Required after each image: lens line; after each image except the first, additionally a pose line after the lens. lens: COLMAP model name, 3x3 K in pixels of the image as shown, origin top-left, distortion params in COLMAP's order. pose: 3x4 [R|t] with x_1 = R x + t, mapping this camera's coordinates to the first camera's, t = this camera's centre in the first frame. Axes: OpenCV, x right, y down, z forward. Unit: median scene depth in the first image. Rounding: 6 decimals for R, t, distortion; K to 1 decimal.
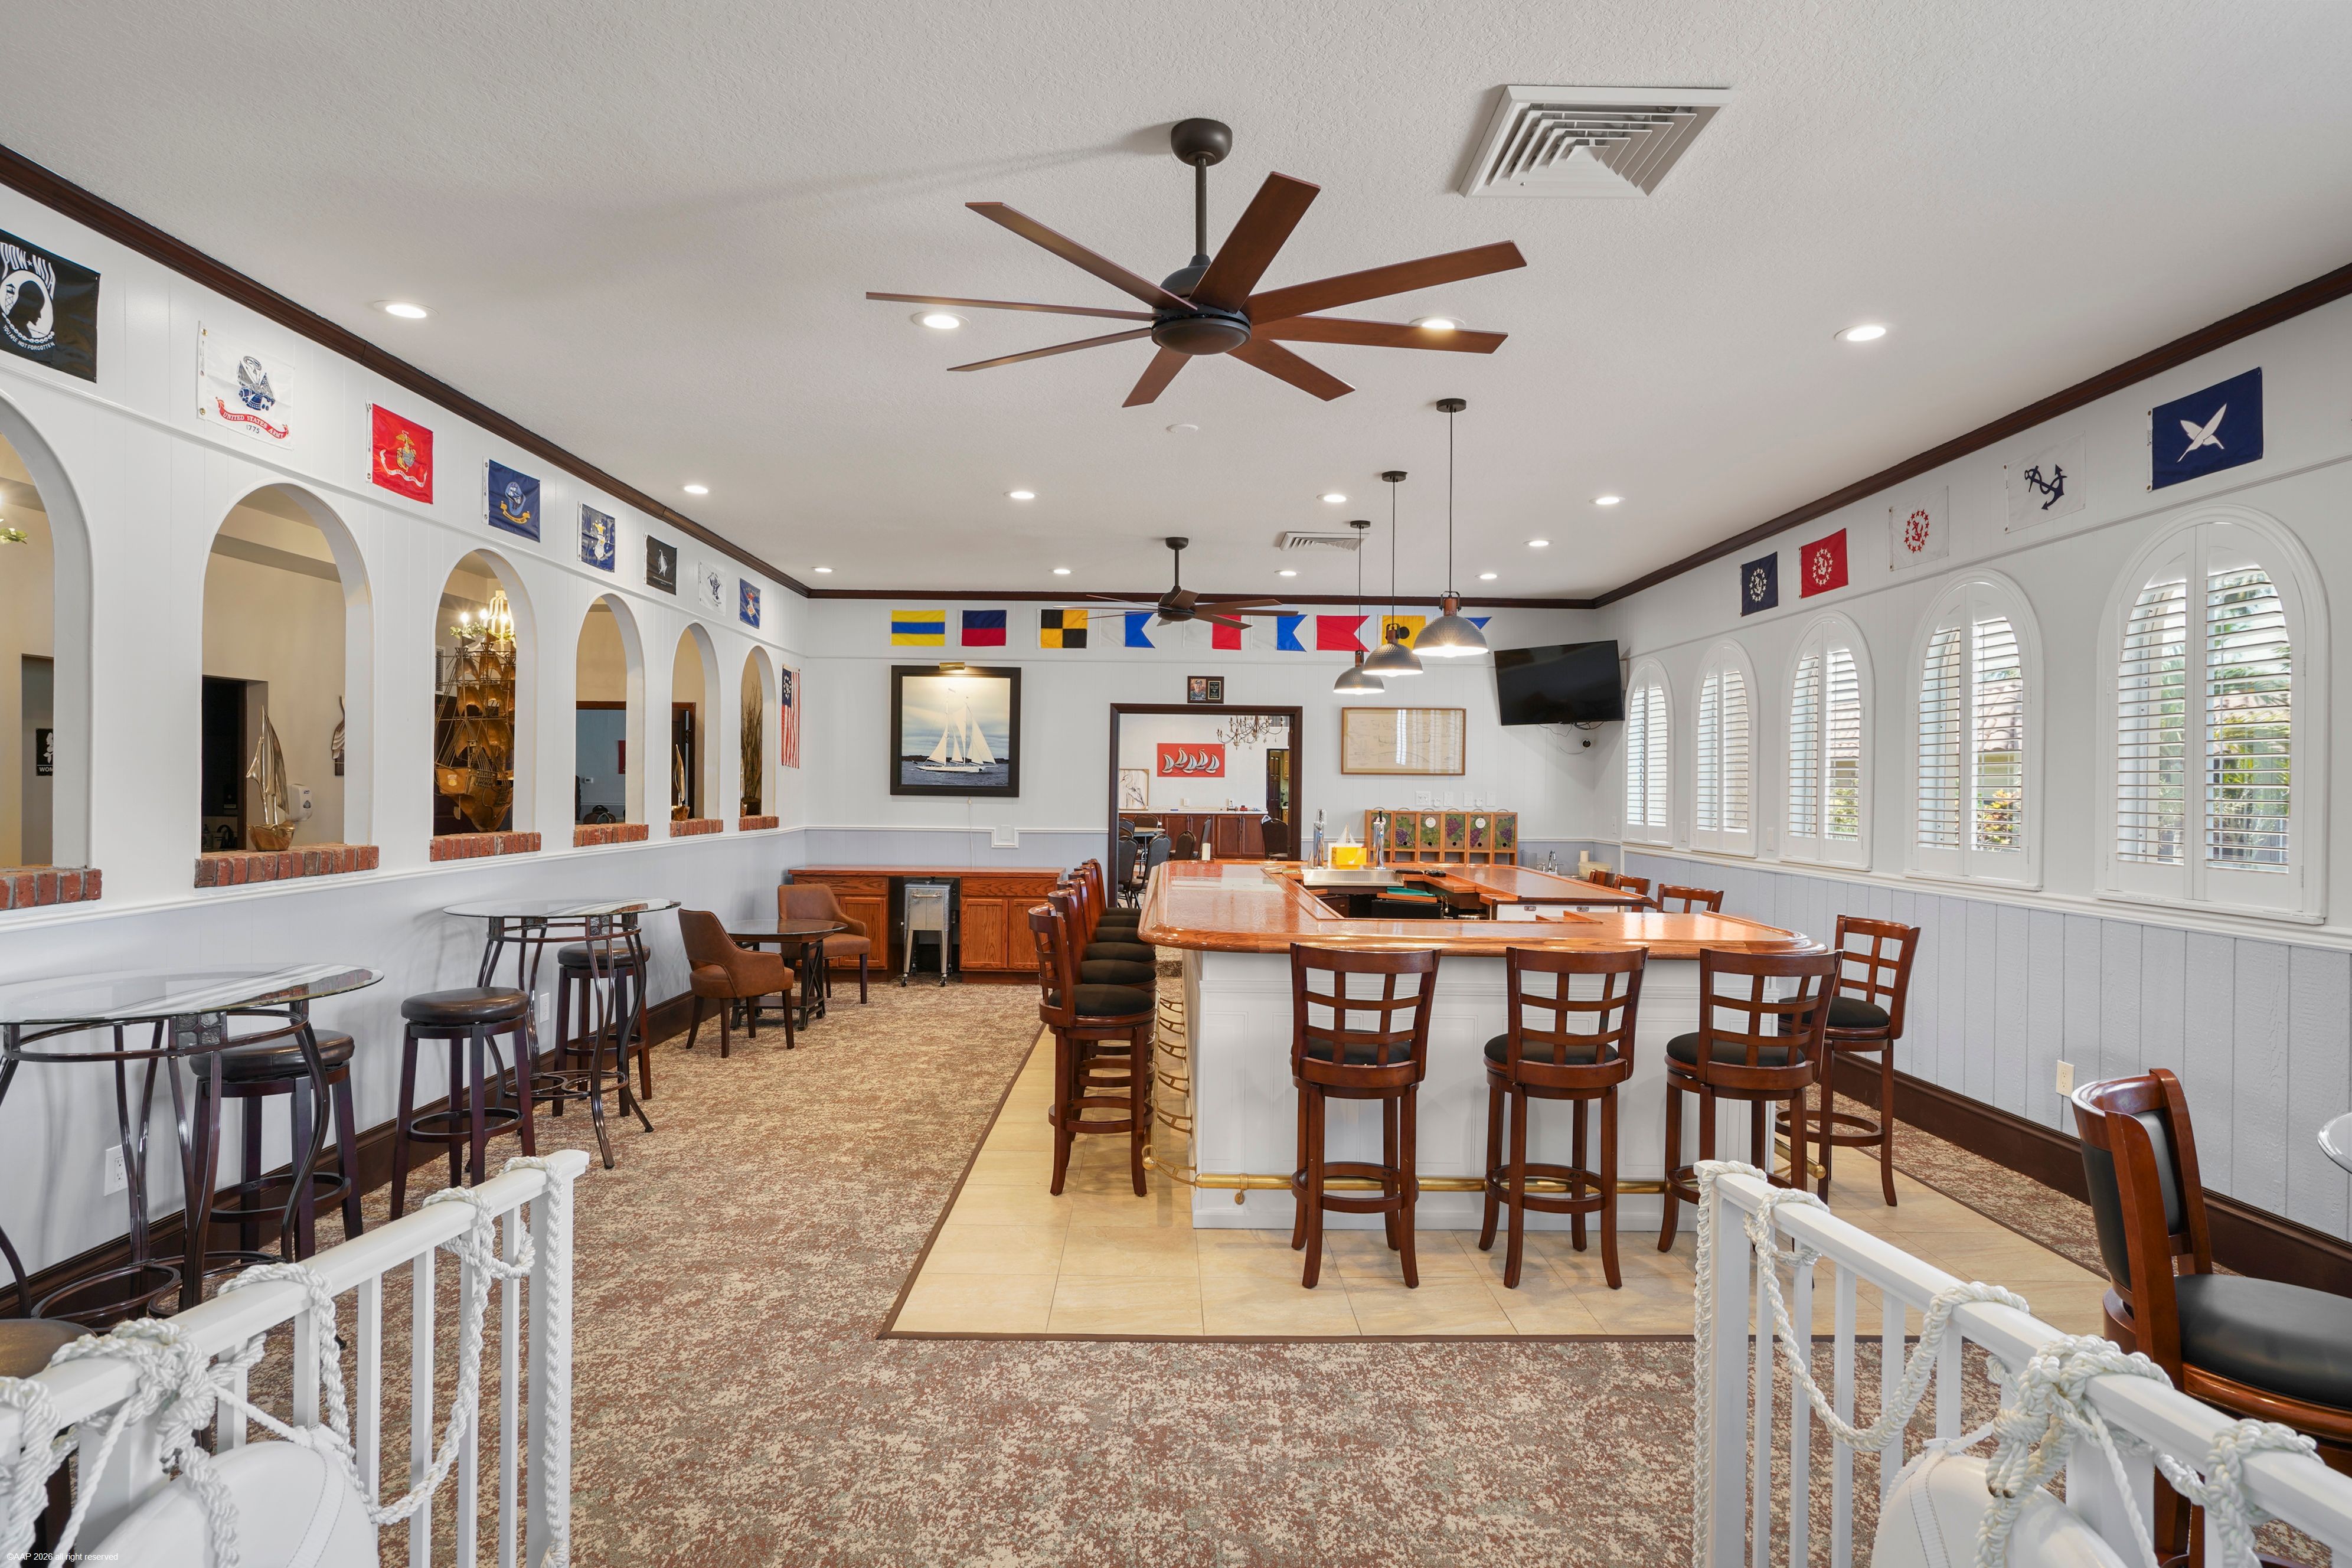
lens RADIAL K [[1299.0, 0, 1176.9], [0, 1299.0, 789.8], [0, 0, 1]] dist [-0.015195, 0.005019]
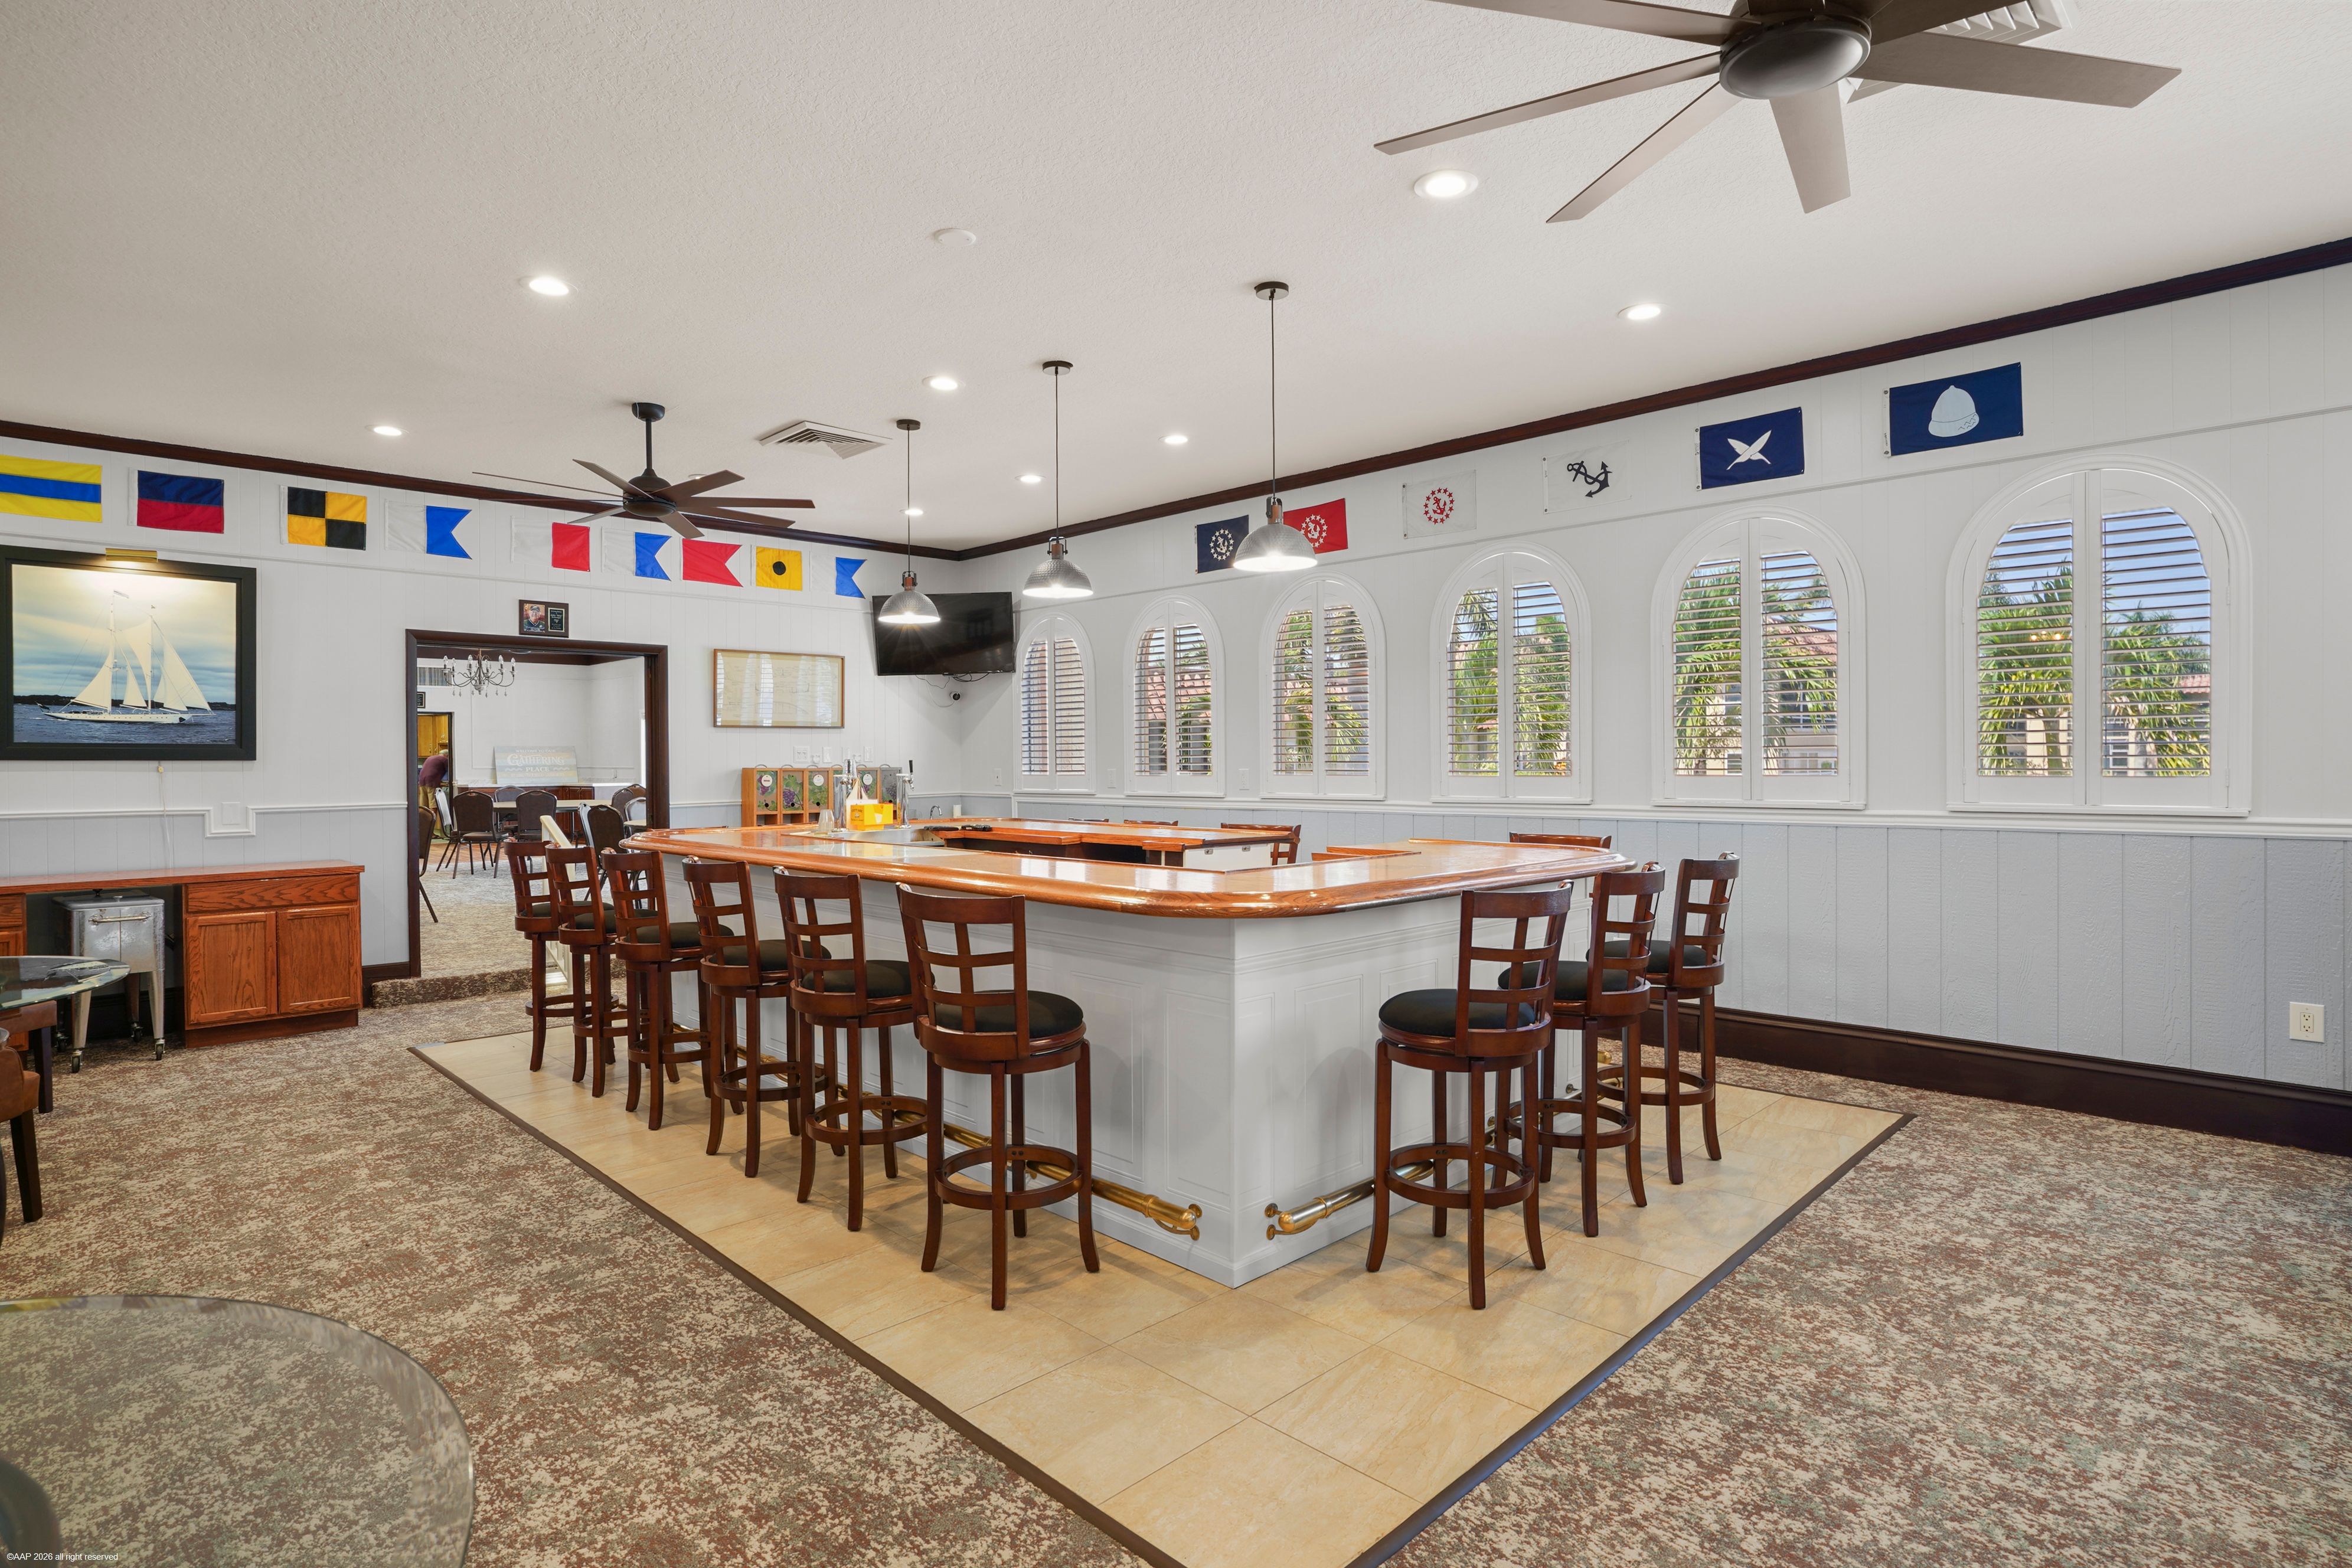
lens RADIAL K [[1203.4, 0, 1178.6], [0, 1203.4, 767.2], [0, 0, 1]] dist [-0.030045, 0.010029]
pose [[0.714491, -0.021613, 0.699310, -0.222930], [0.018863, 0.999754, 0.011626, 0.011827], [-0.699390, 0.004885, 0.714724, 0.237681]]
